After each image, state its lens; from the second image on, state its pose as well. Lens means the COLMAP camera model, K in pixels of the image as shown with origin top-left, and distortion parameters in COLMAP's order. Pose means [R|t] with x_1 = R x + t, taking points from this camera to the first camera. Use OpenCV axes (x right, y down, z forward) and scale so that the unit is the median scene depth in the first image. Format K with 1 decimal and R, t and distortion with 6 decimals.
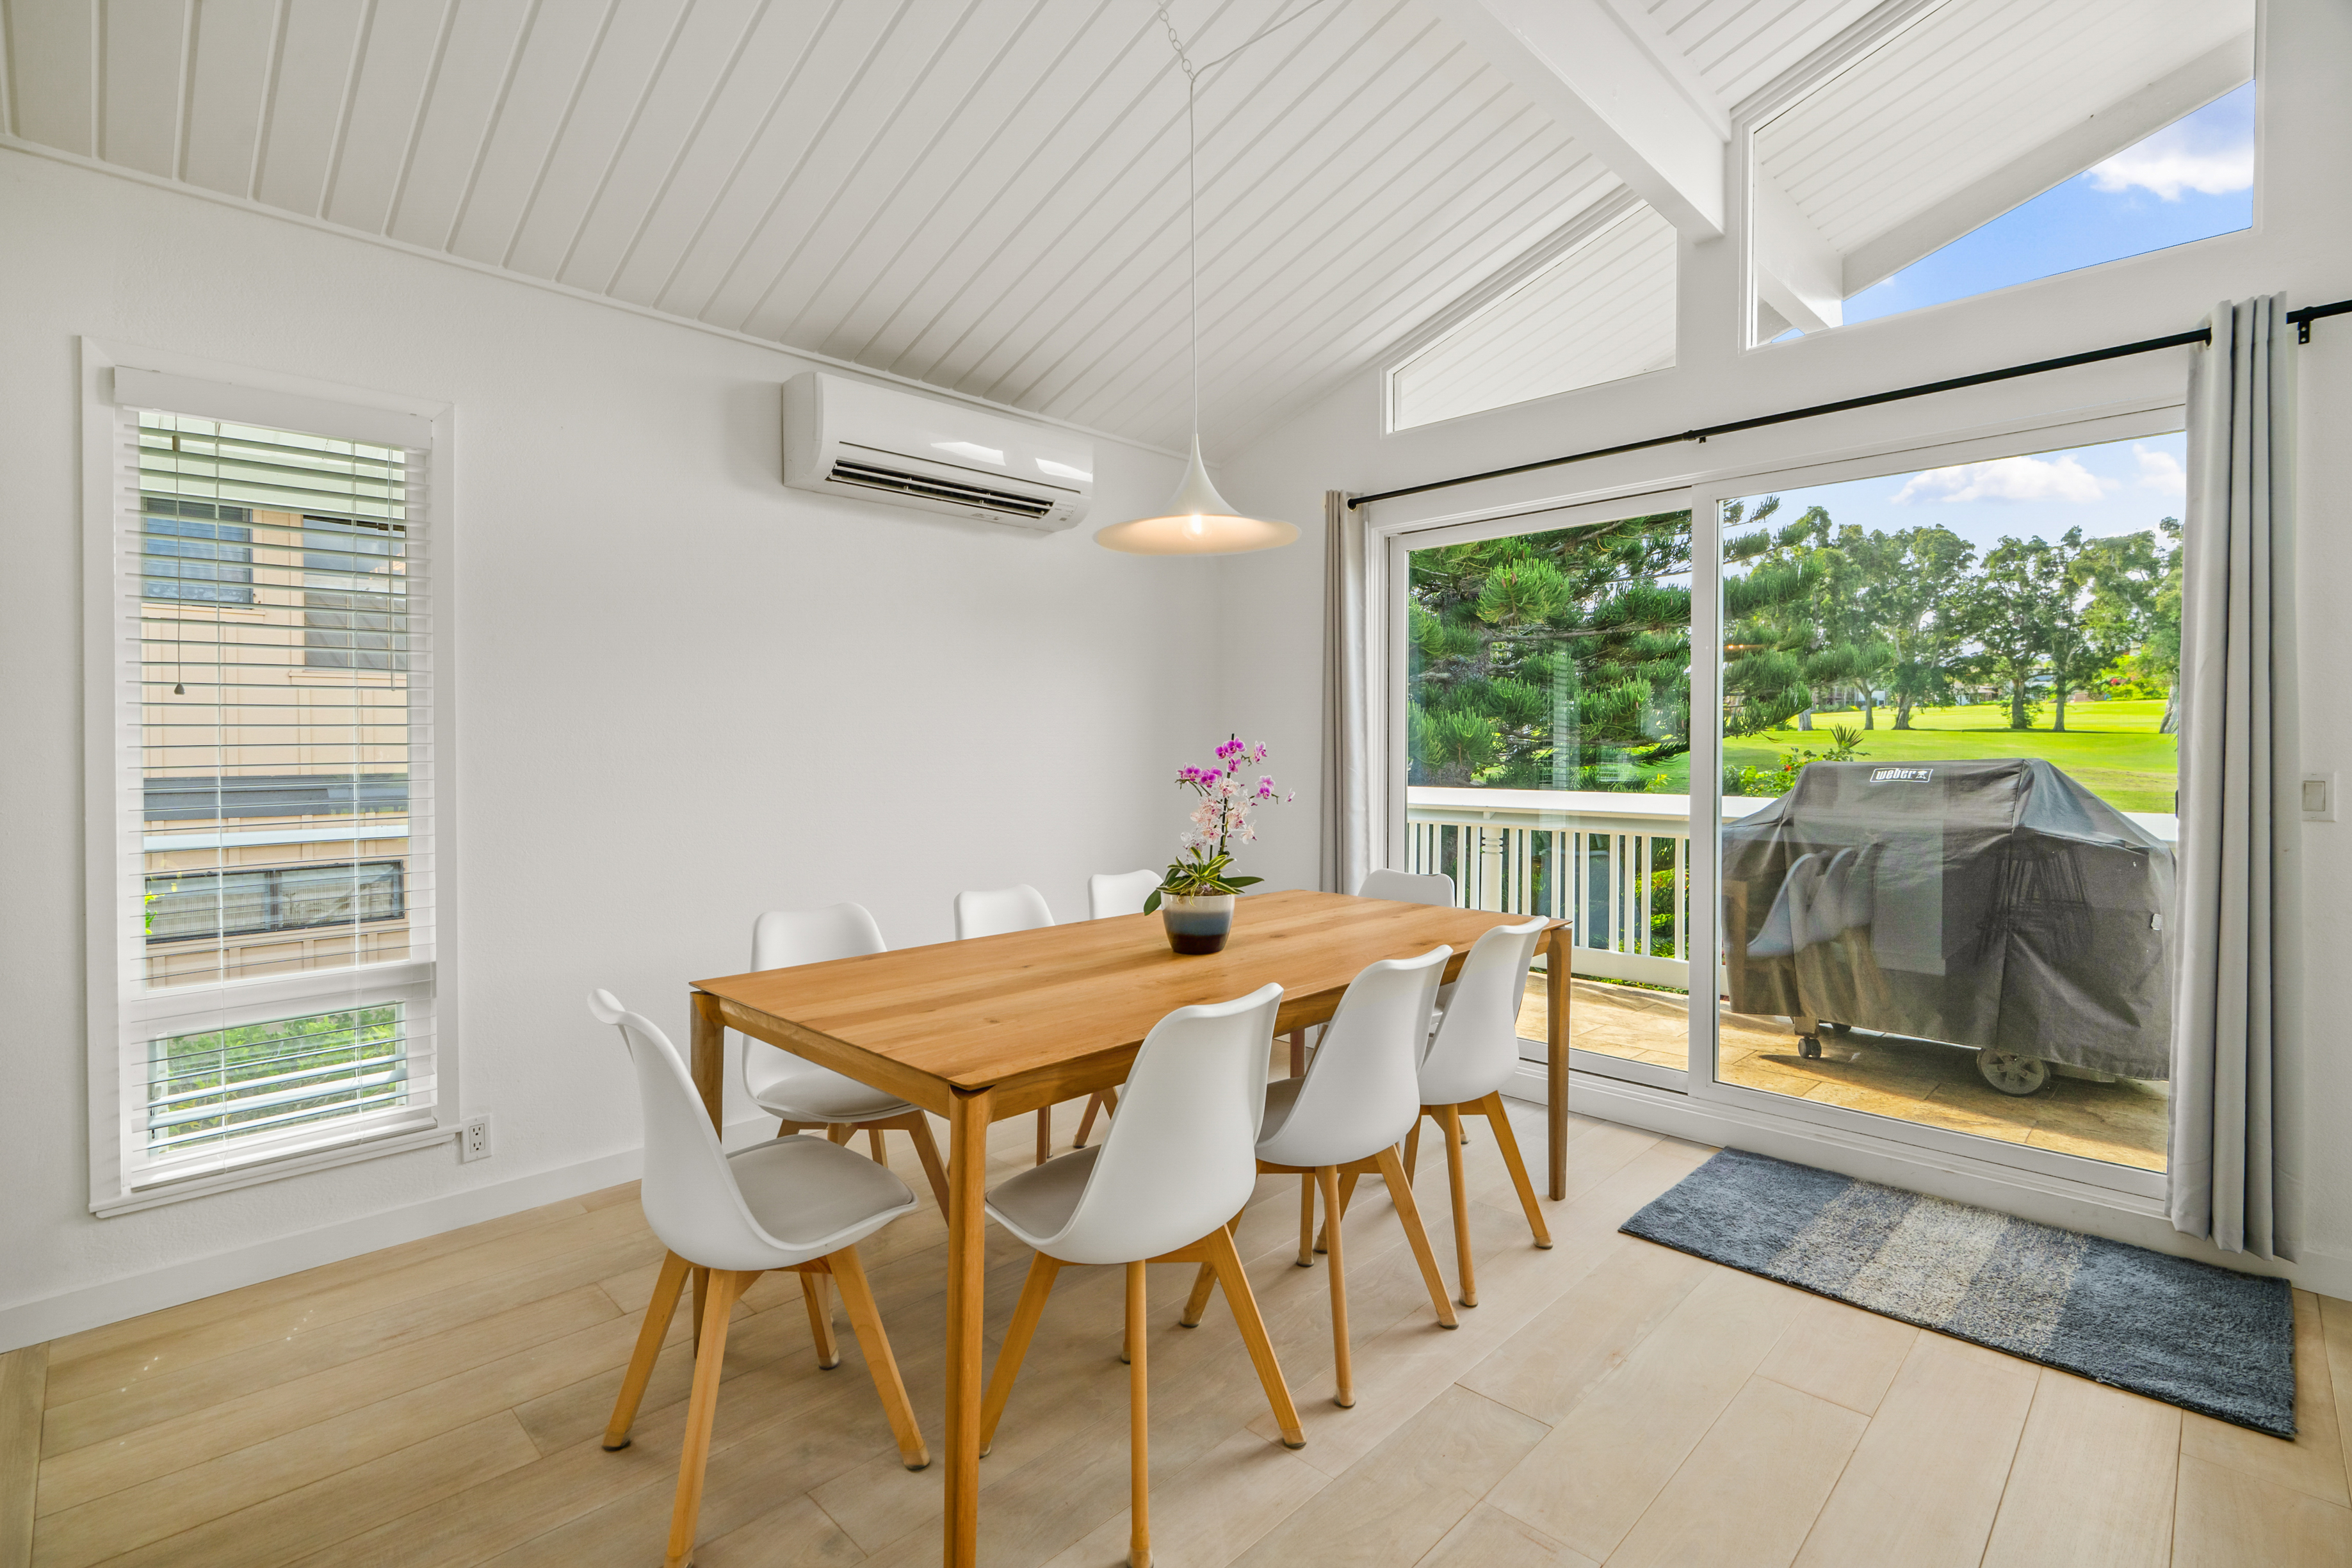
lens RADIAL K [[1082.4, 0, 1176.0], [0, 1082.4, 784.0], [0, 0, 1]] dist [-0.003990, 0.000223]
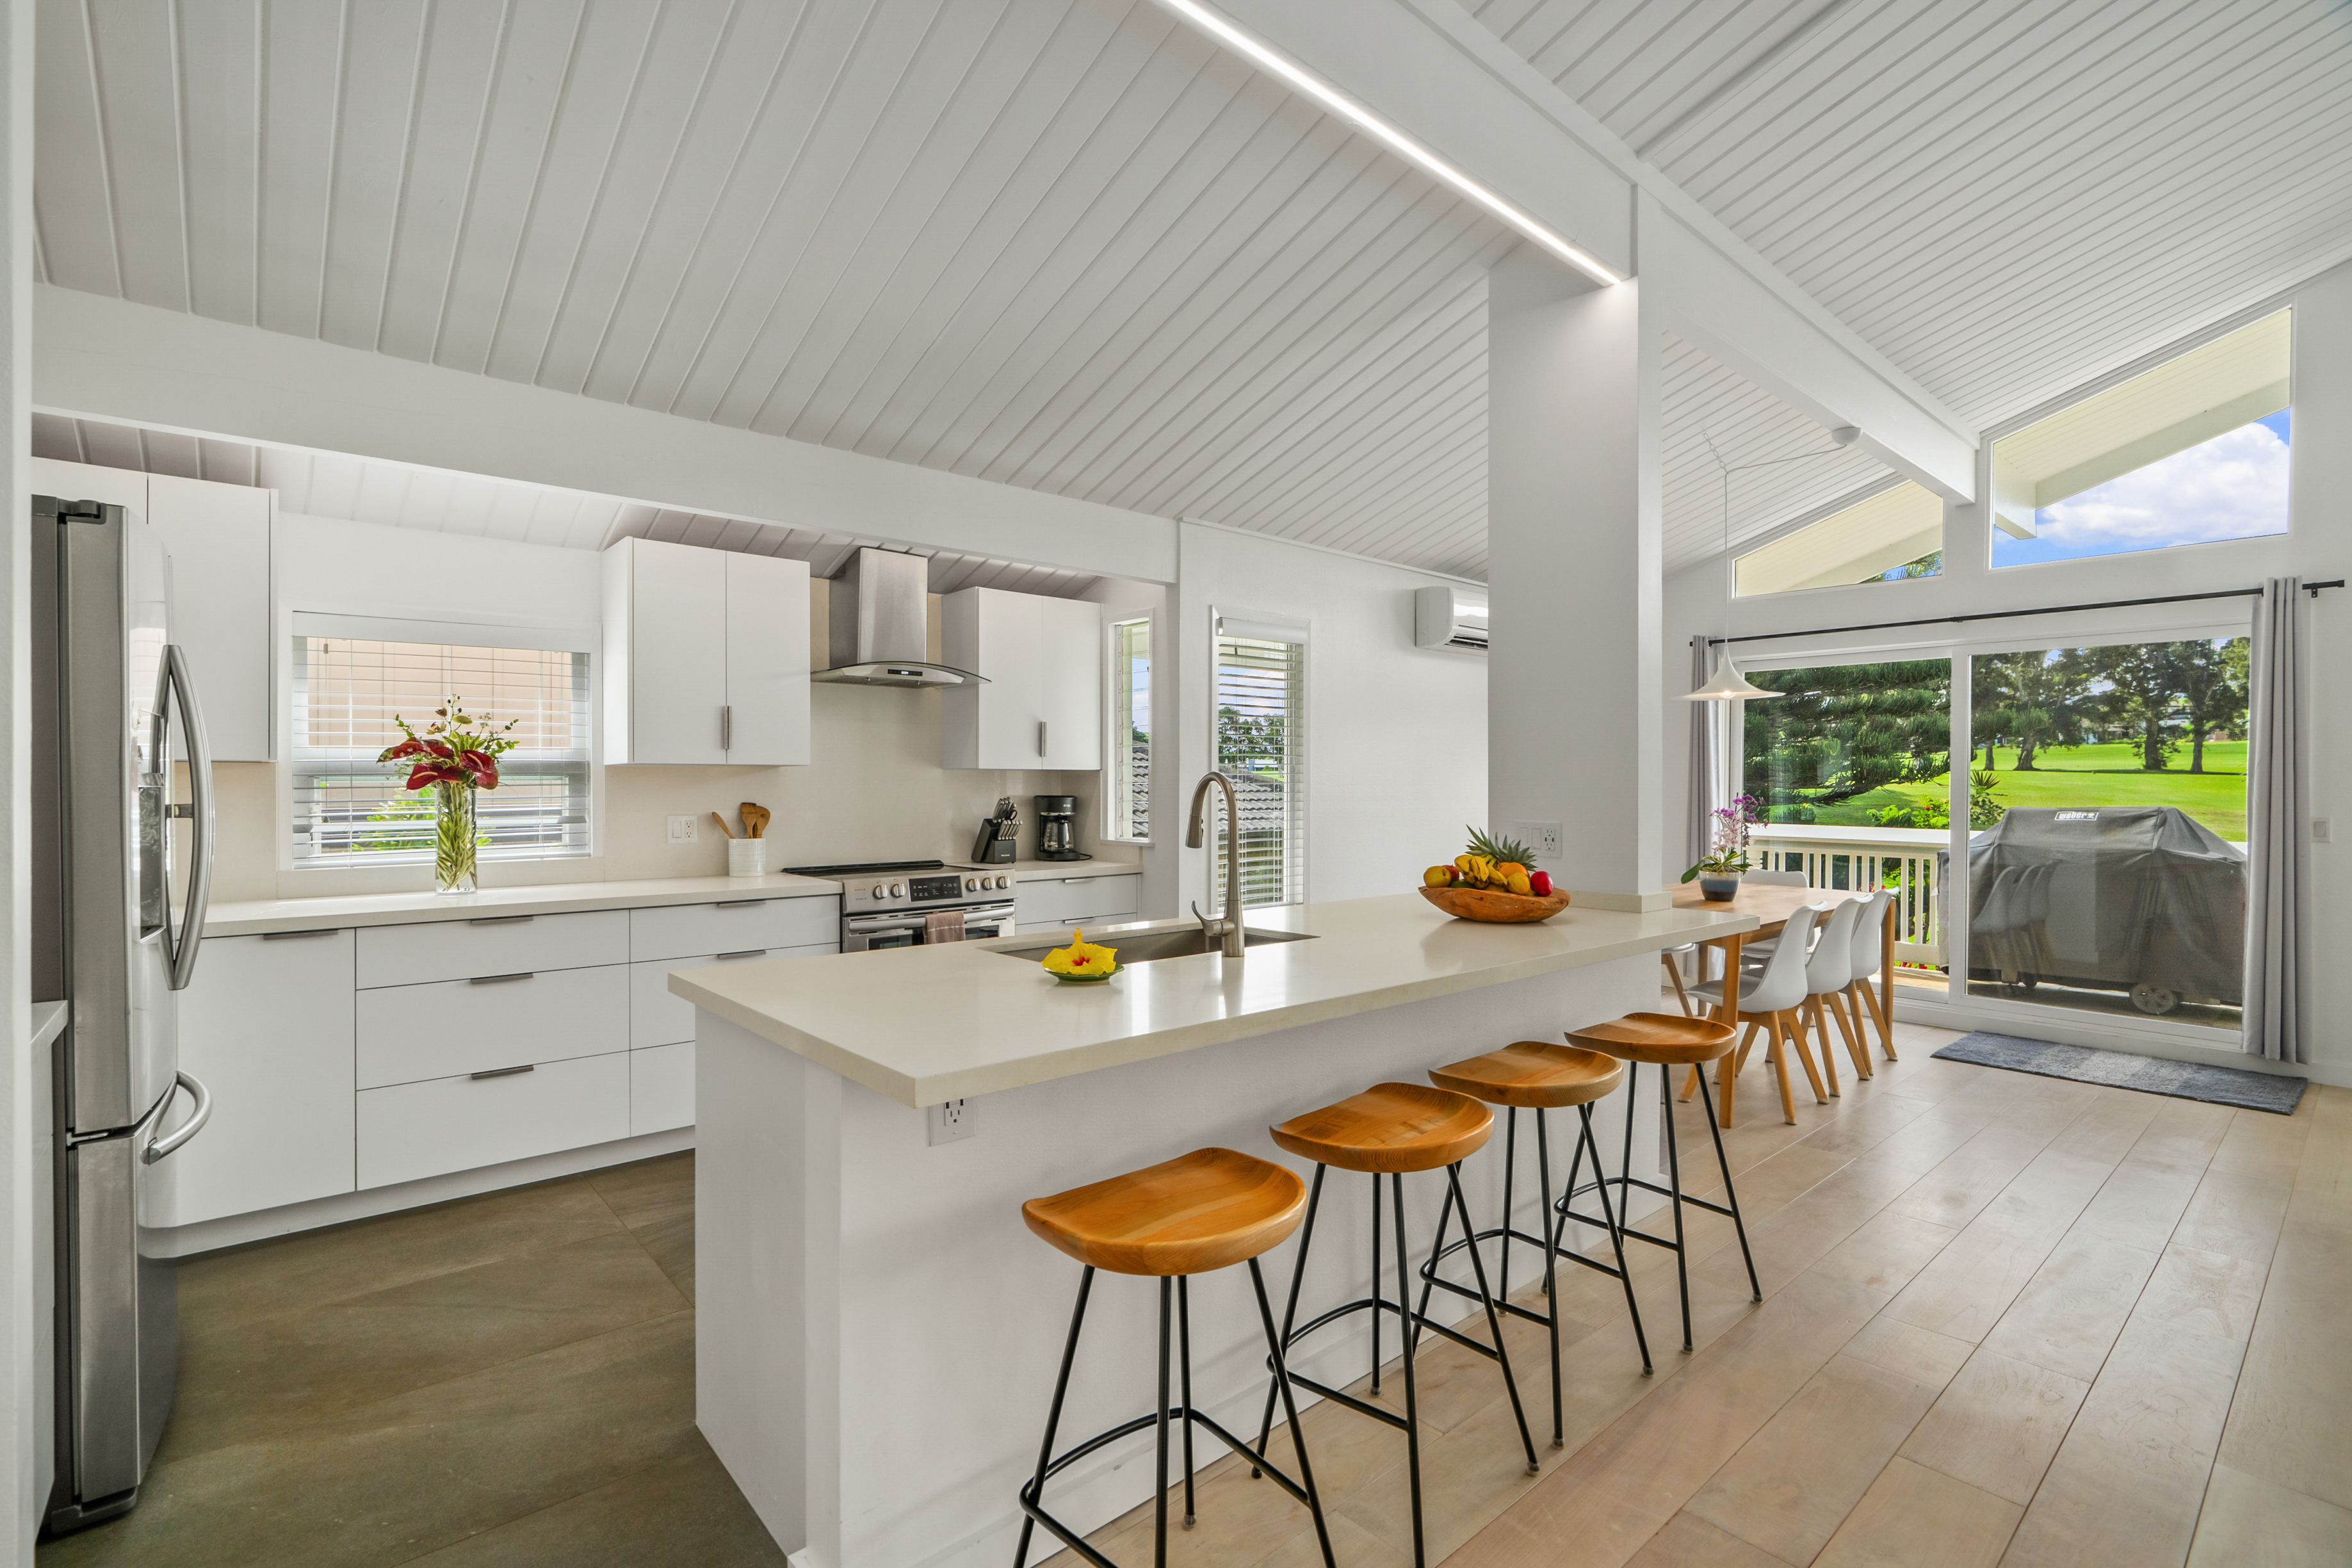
lens RADIAL K [[1077.8, 0, 1168.2], [0, 1077.8, 802.0], [0, 0, 1]] dist [-0.002488, -0.000124]
pose [[0.996885, 0.010644, -0.078150, -0.198383], [-0.011649, 0.999855, -0.012423, 0.002198], [0.078007, 0.013295, 0.996864, -0.251211]]
